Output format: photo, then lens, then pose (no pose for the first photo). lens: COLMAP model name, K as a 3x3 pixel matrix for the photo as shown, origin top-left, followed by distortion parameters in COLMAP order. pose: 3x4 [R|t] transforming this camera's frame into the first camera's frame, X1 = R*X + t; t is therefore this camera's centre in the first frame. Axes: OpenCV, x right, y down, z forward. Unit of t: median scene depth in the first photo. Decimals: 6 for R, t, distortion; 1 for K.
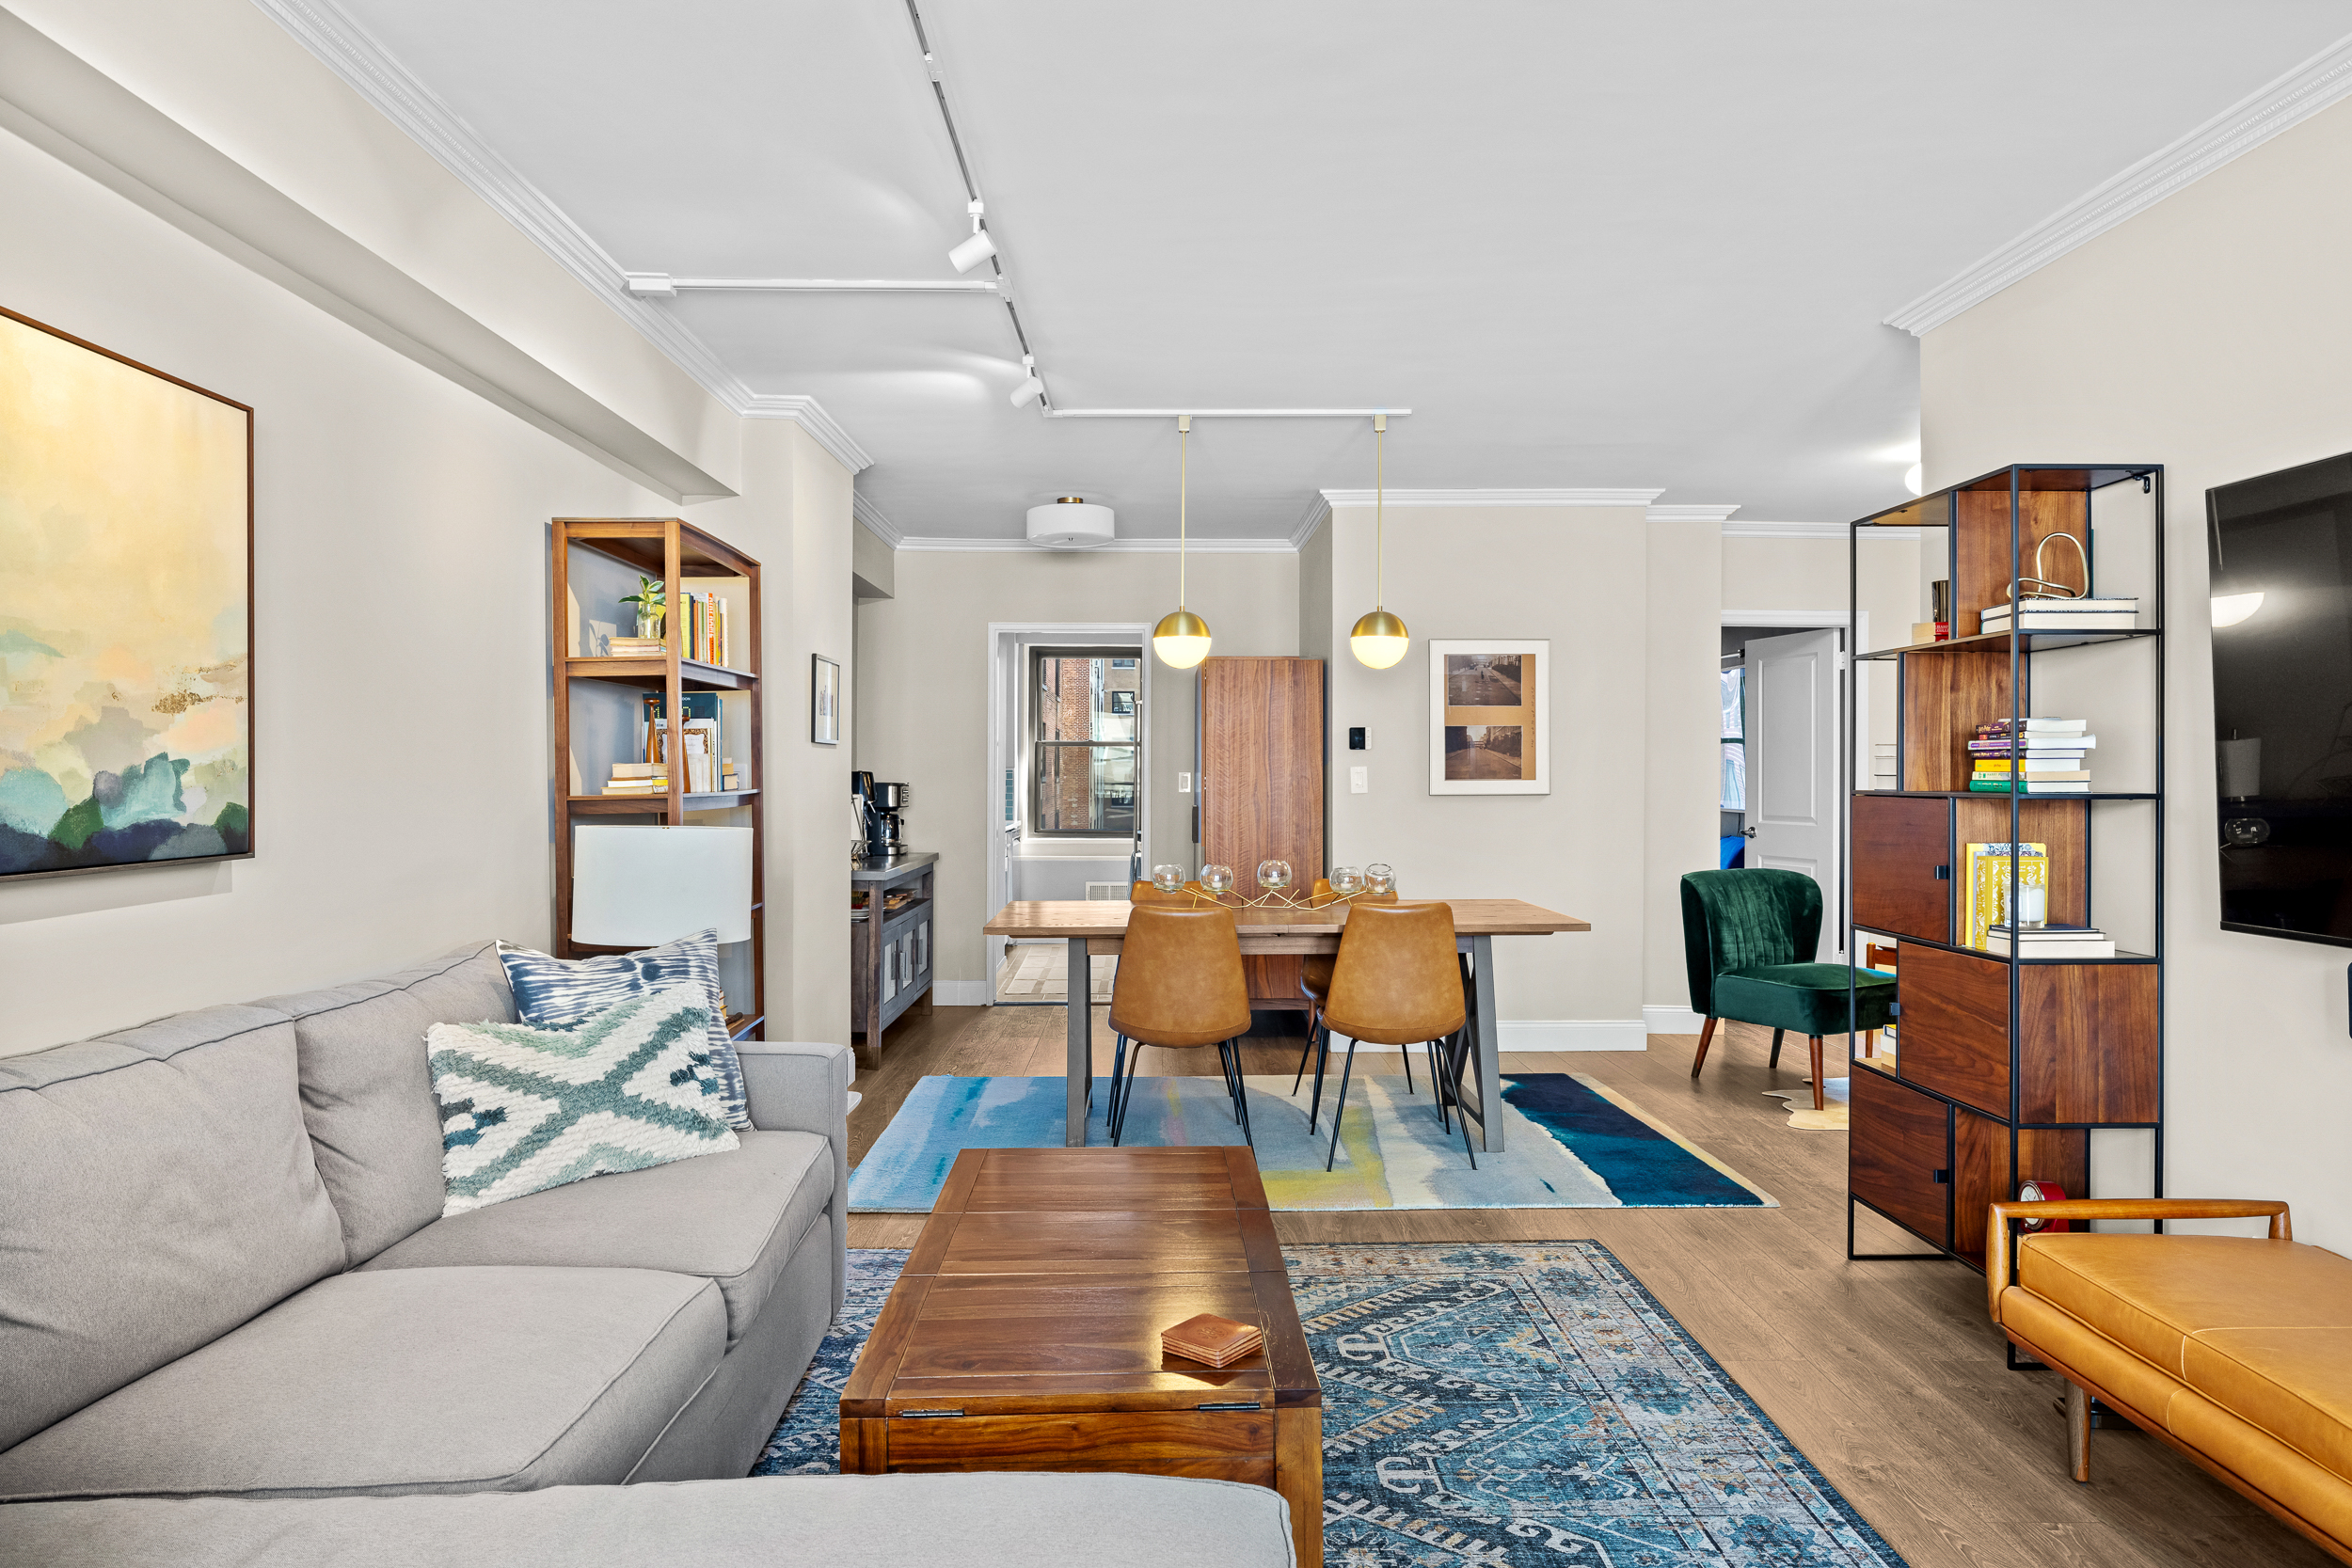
lens RADIAL K [[1447.6, 0, 1177.4], [0, 1447.6, 786.3], [0, 0, 1]] dist [-0.001974, 0.000038]
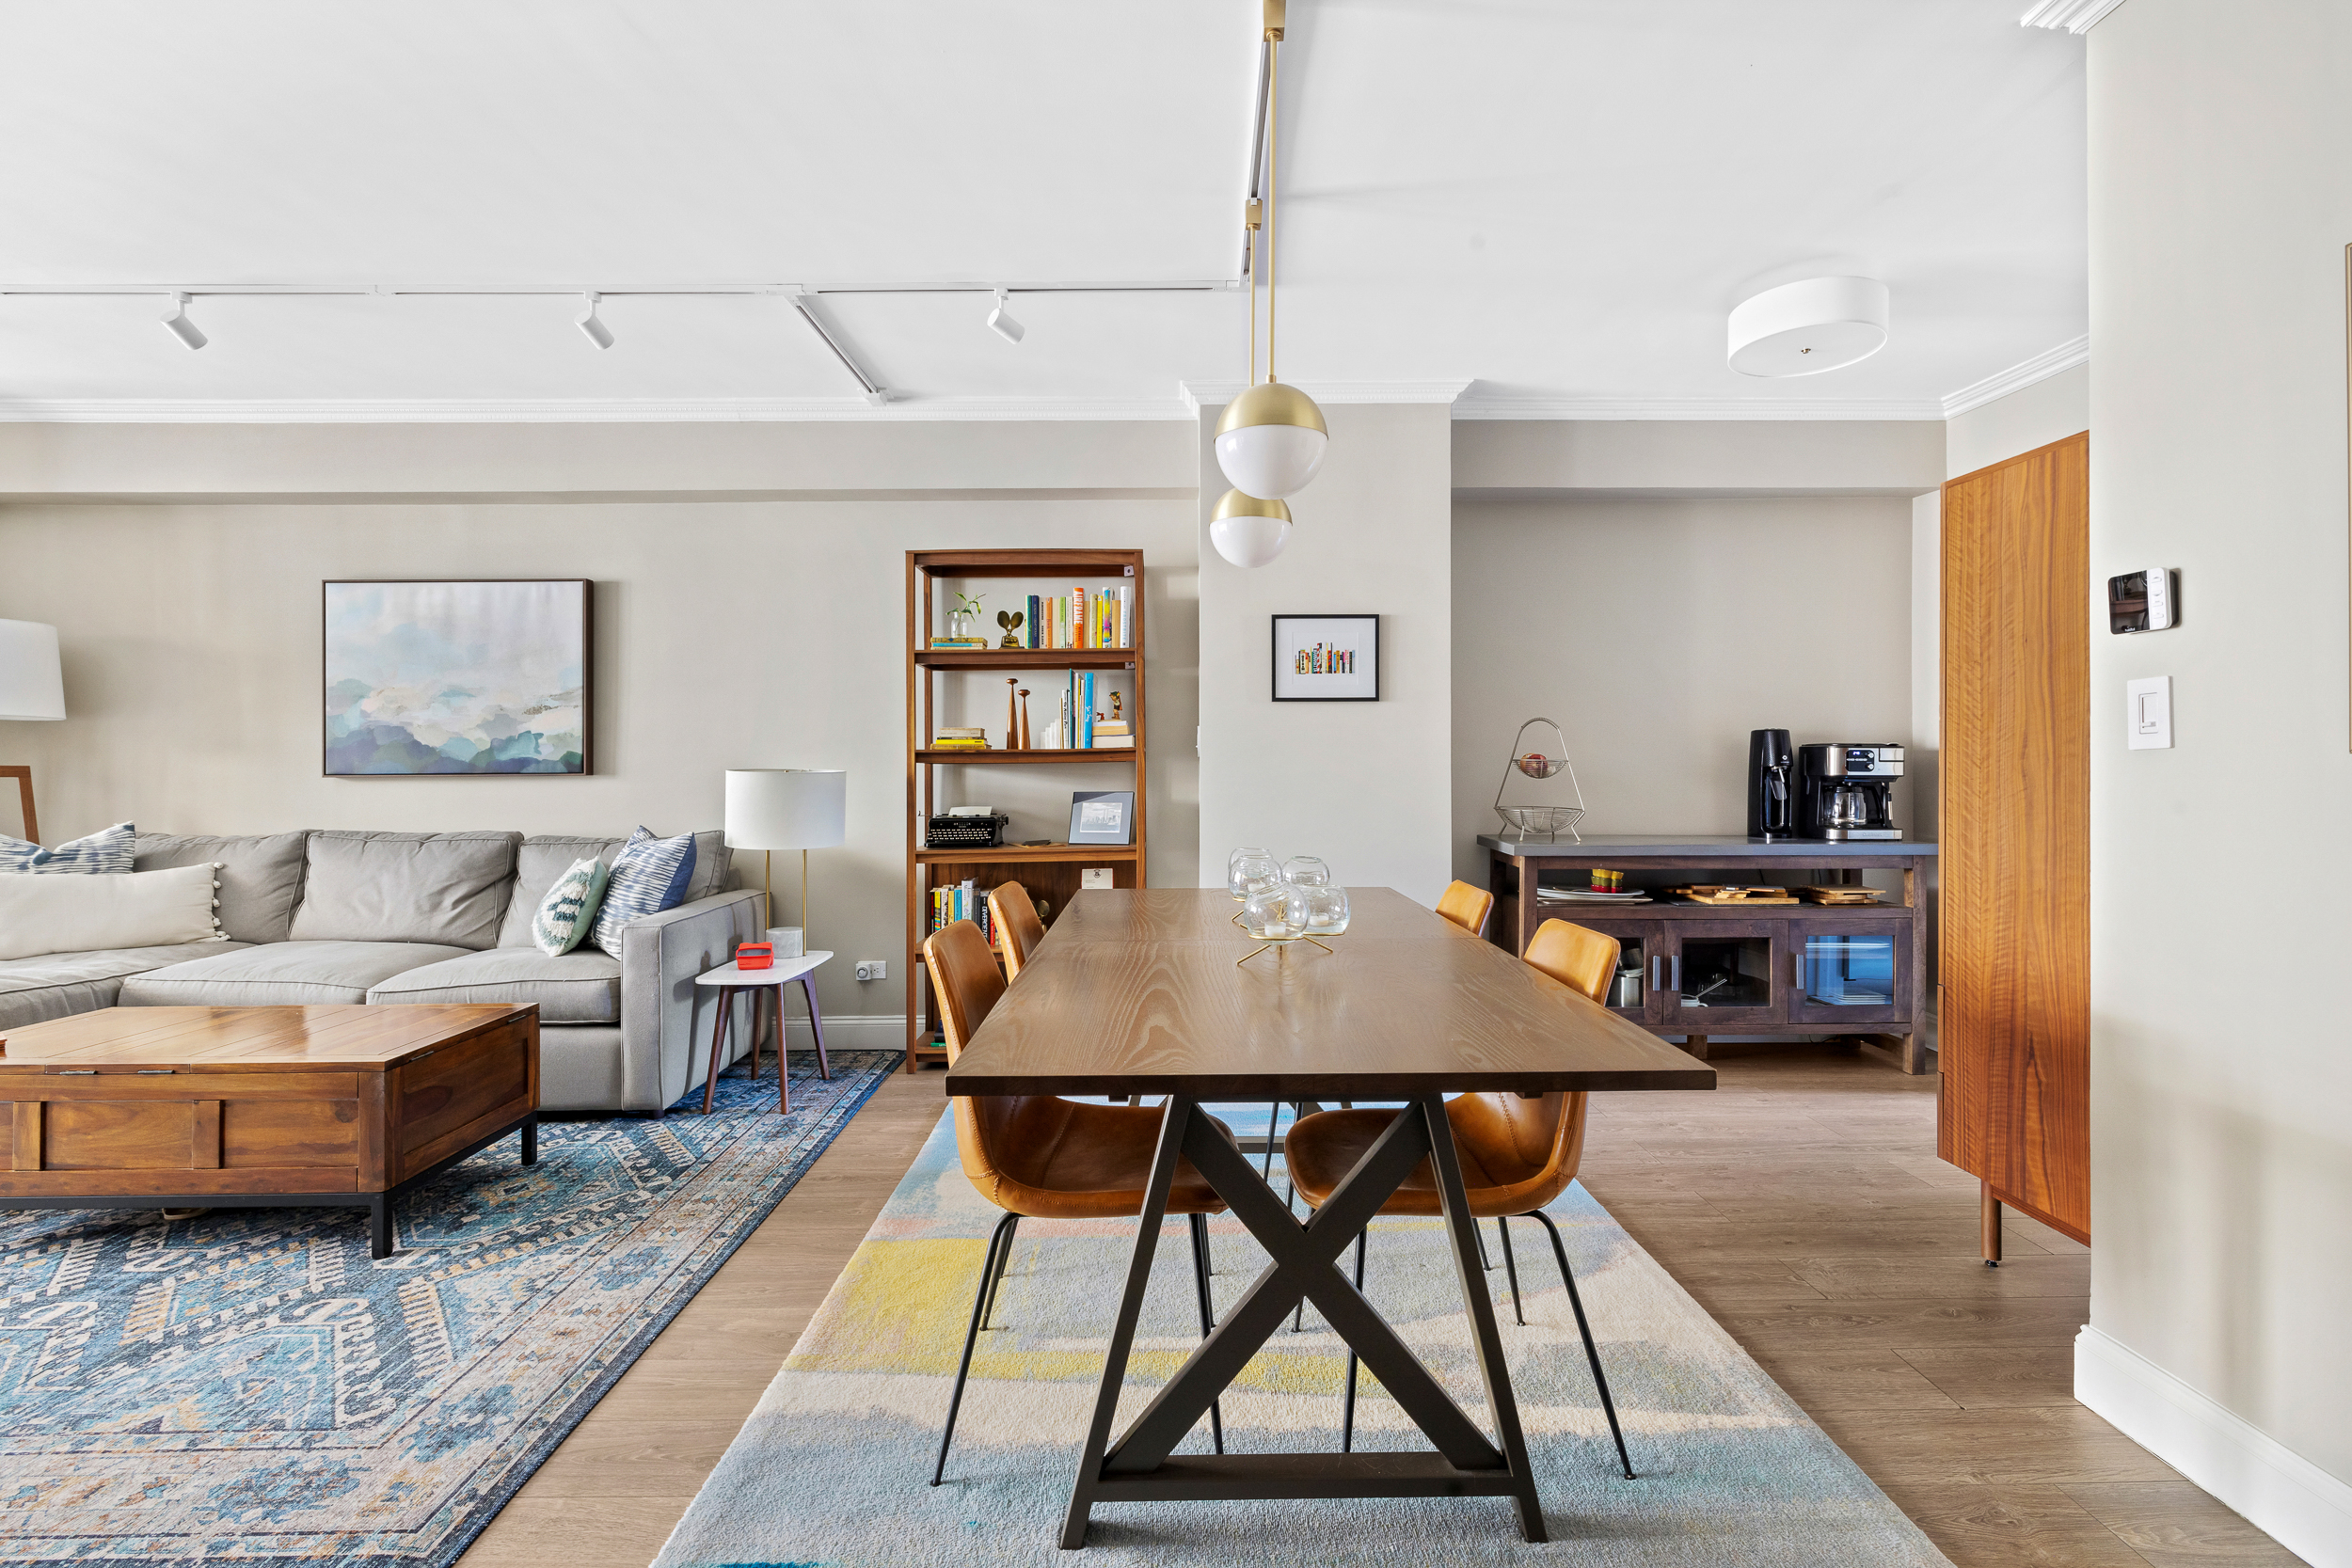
lens RADIAL K [[1068.1, 0, 1196.2], [0, 1068.1, 764.2], [0, 0, 1]] dist [-0.004243, 0.001034]
pose [[-0.001446, 0.005226, -0.999985, 0.502420], [-0.003031, 0.999982, 0.005230, 0.009718], [0.999994, 0.003039, -0.001430, 0.949695]]
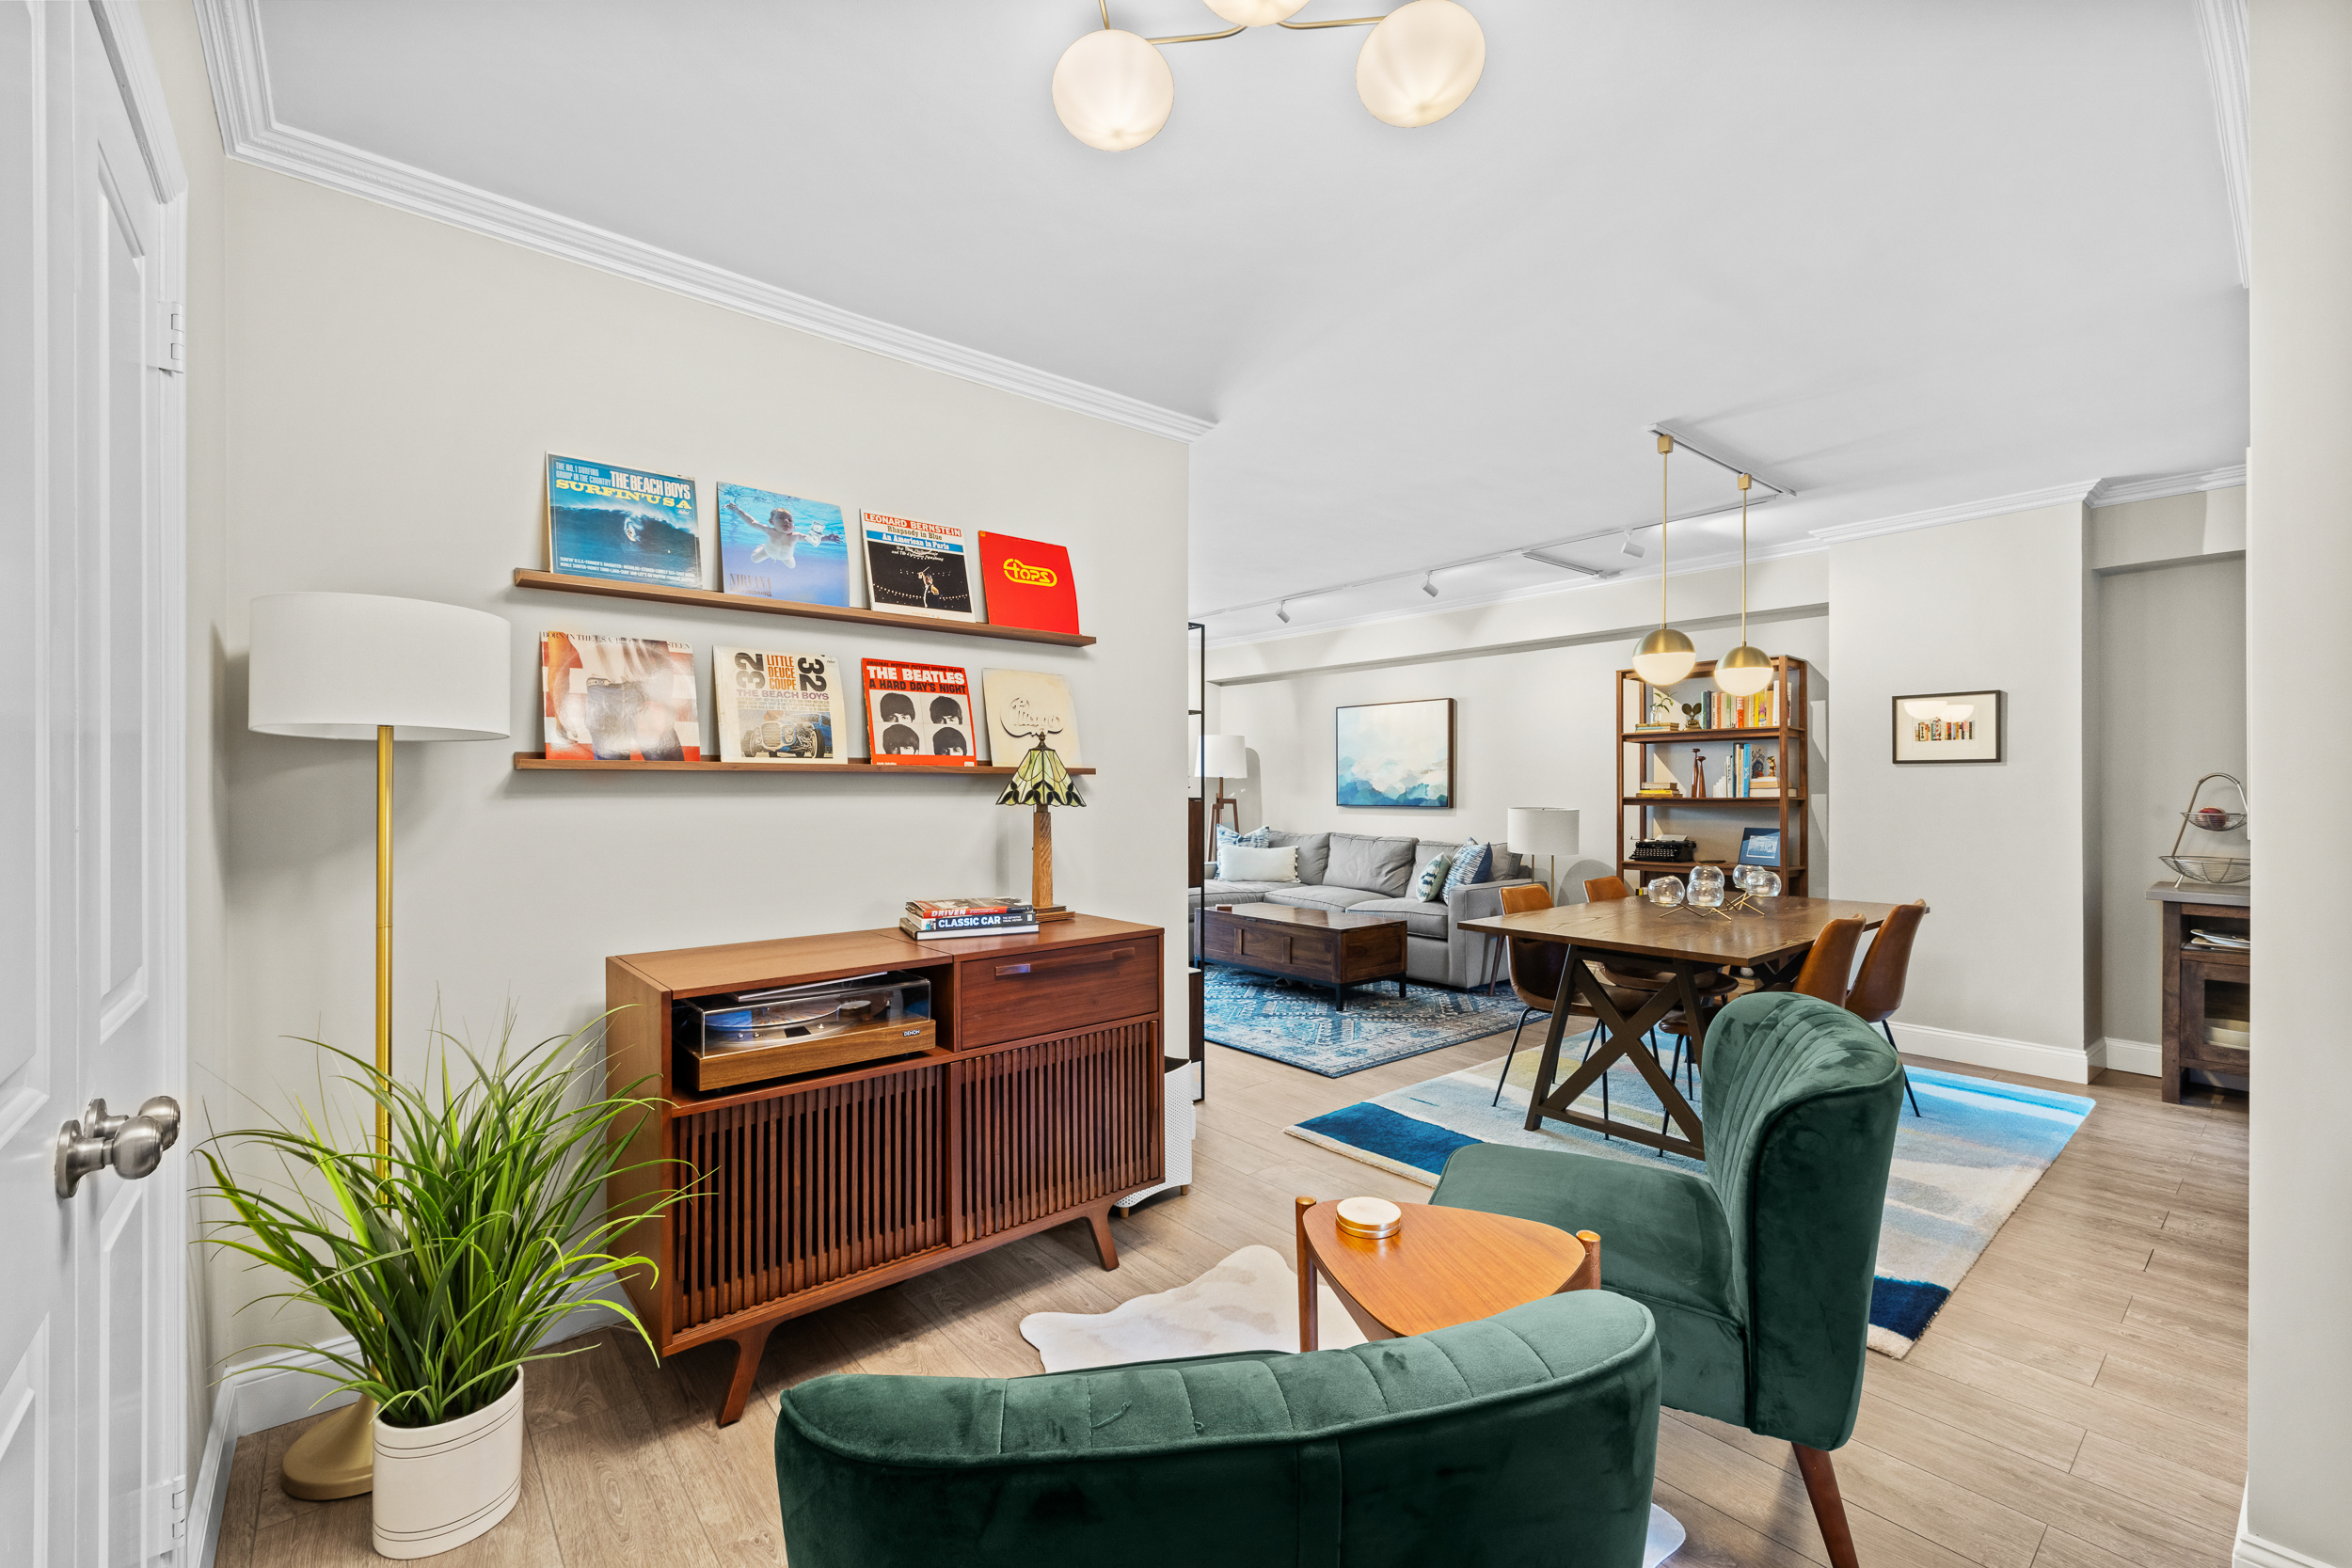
lens RADIAL K [[982.2, 0, 1170.2], [0, 982.2, 780.7], [0, 0, 1]] dist [0.000952, -0.000388]
pose [[-0.778432, -0.004872, -0.627710, 0.828721], [-0.005983, 0.999982, -0.000342, -0.010913], [0.627701, 0.003490, -0.778447, 1.288732]]
